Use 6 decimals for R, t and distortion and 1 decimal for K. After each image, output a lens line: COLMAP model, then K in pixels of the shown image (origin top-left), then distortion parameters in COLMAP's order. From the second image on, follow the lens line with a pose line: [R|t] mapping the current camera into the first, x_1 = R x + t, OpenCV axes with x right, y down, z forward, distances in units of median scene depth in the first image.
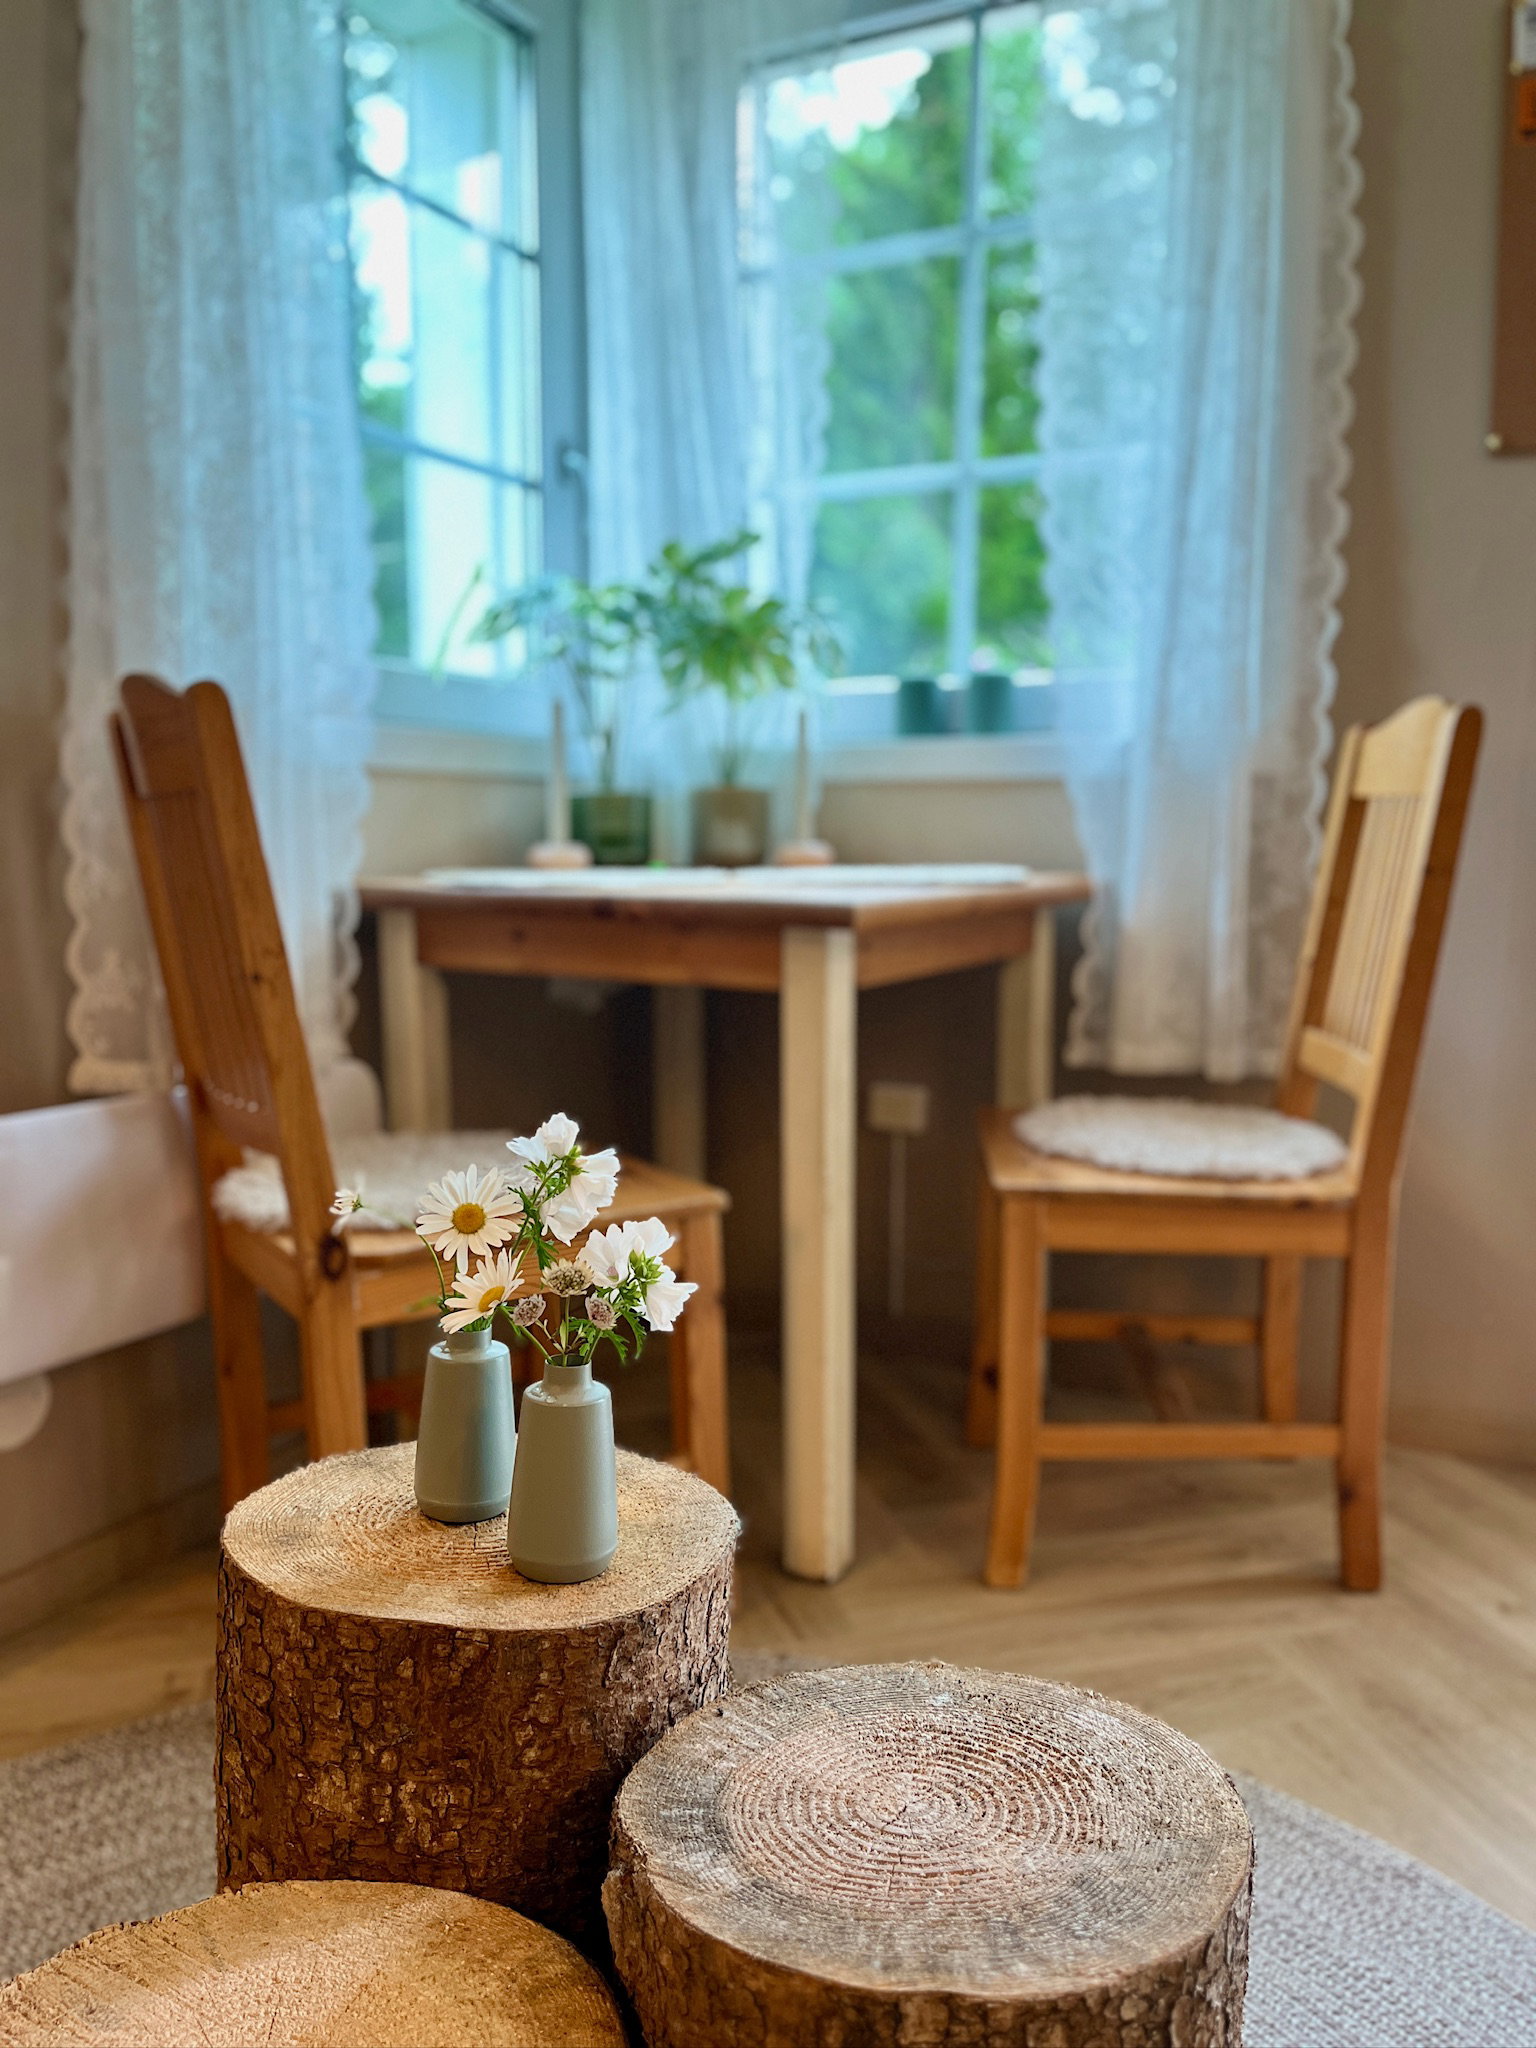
lens RADIAL K [[1549.4, 0, 850.3], [0, 1549.4, 1054.5], [0, 0, 1]] dist [0.120851, -0.179234]
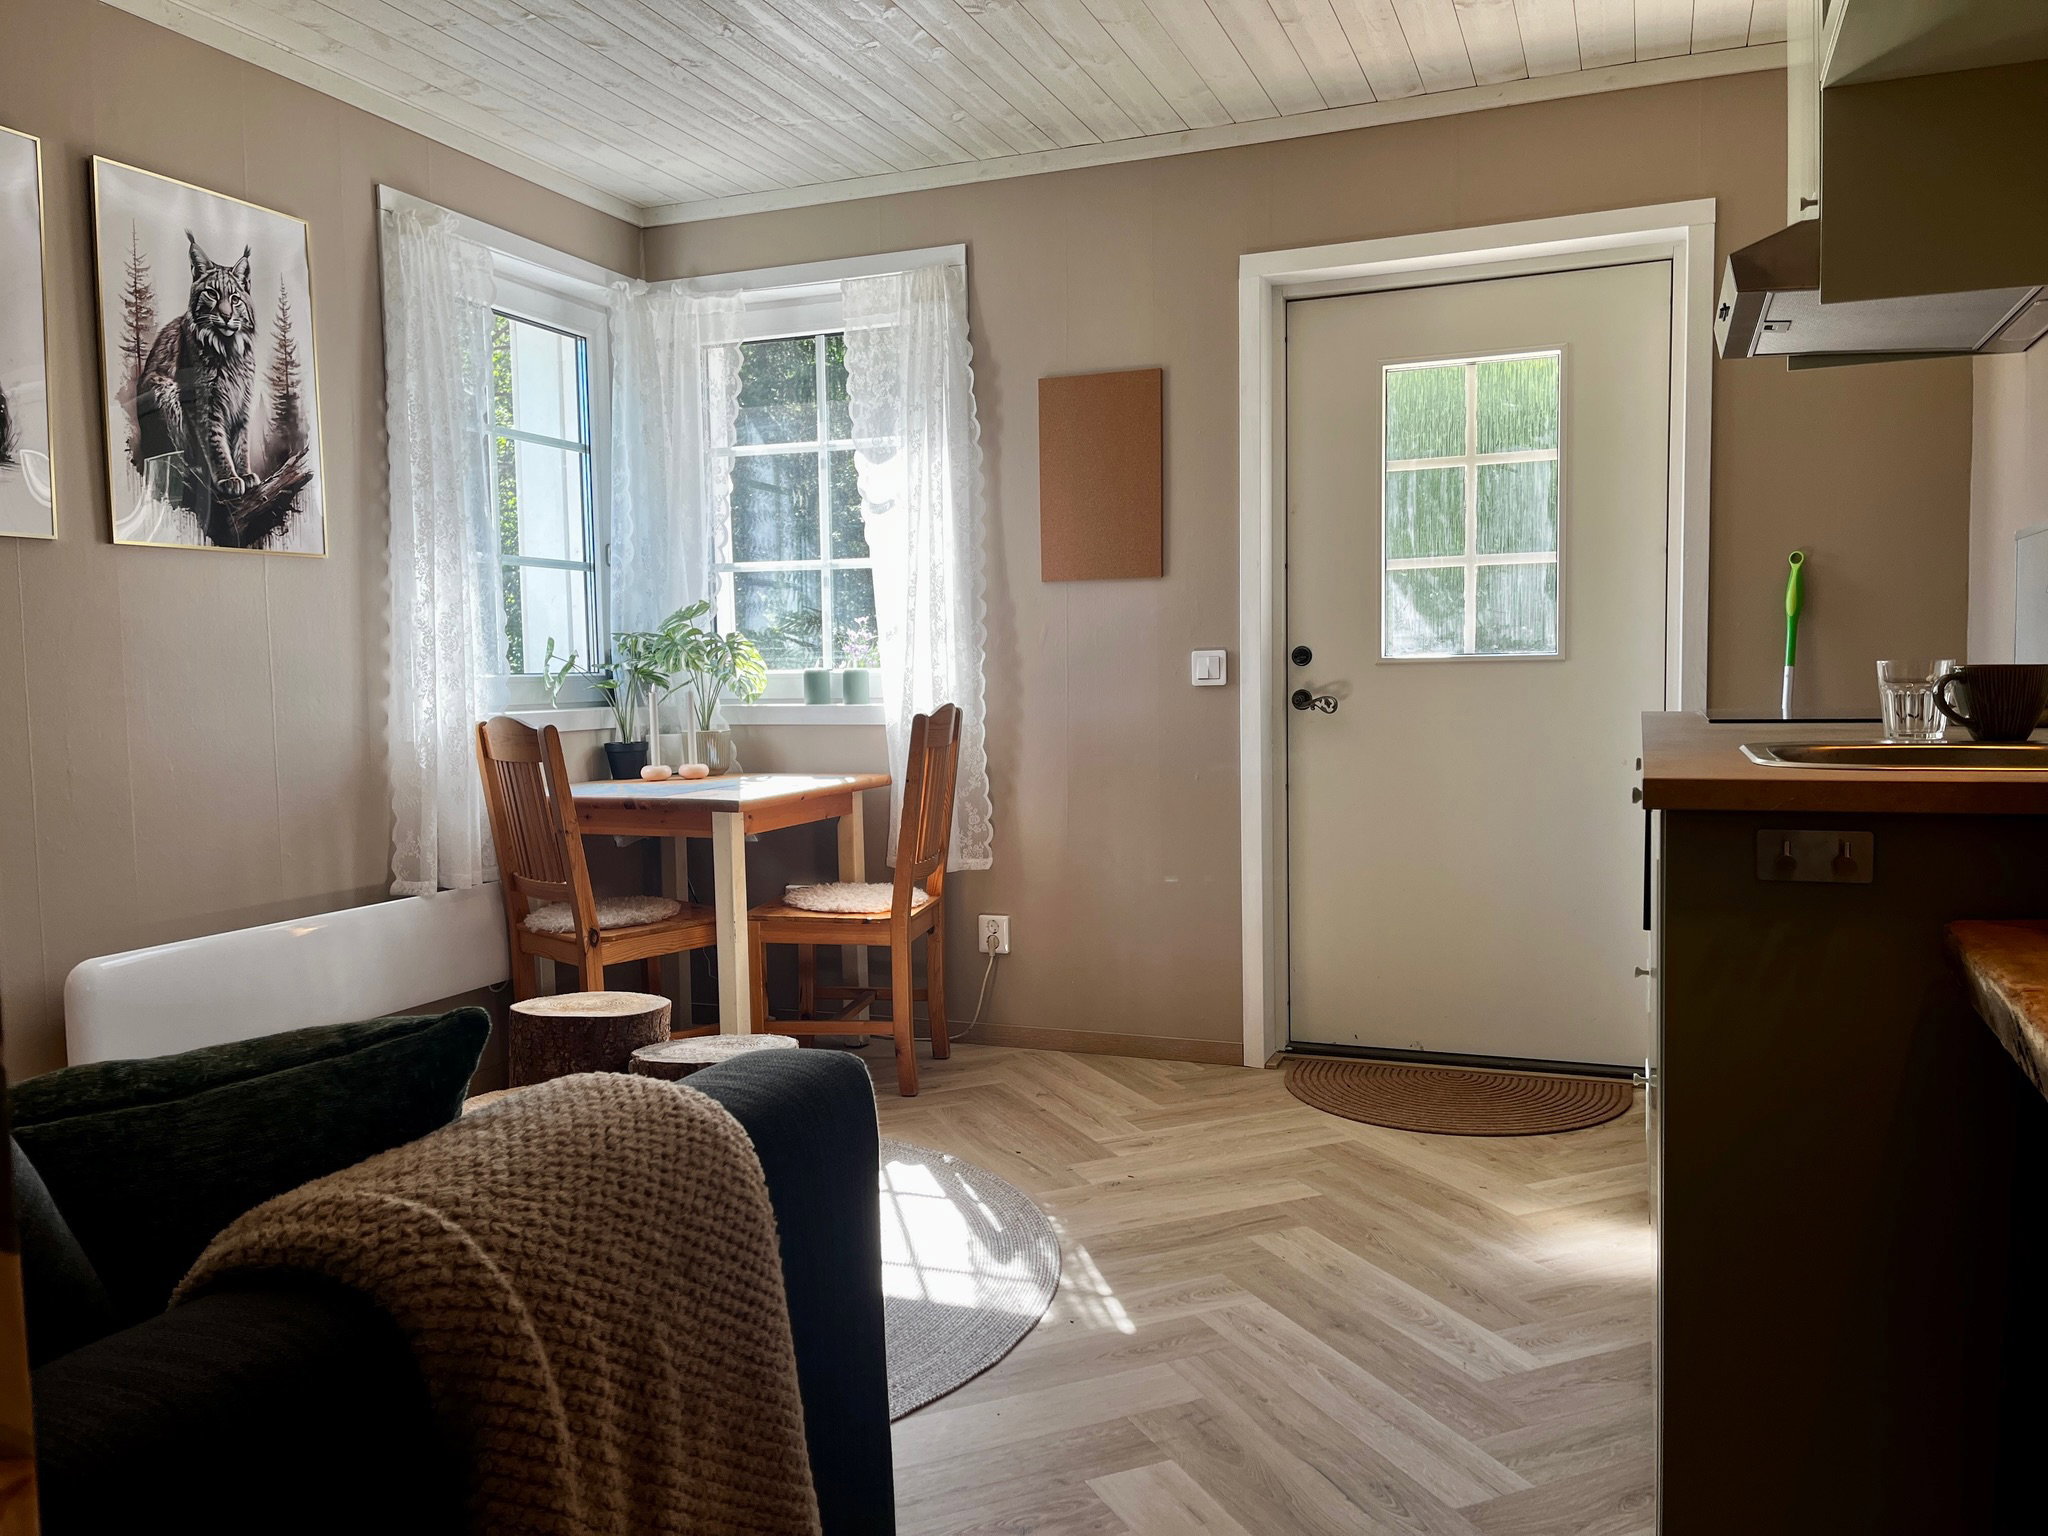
lens RADIAL K [[1549.4, 0, 1040.6], [0, 1549.4, 786.9], [0, 0, 1]] dist [0.120851, -0.179234]
pose [[0.996070, -0.032776, 0.082287, 0.218445], [0.037863, 0.997417, -0.061043, 0.036959], [-0.080073, 0.063918, 0.994738, -1.146990]]
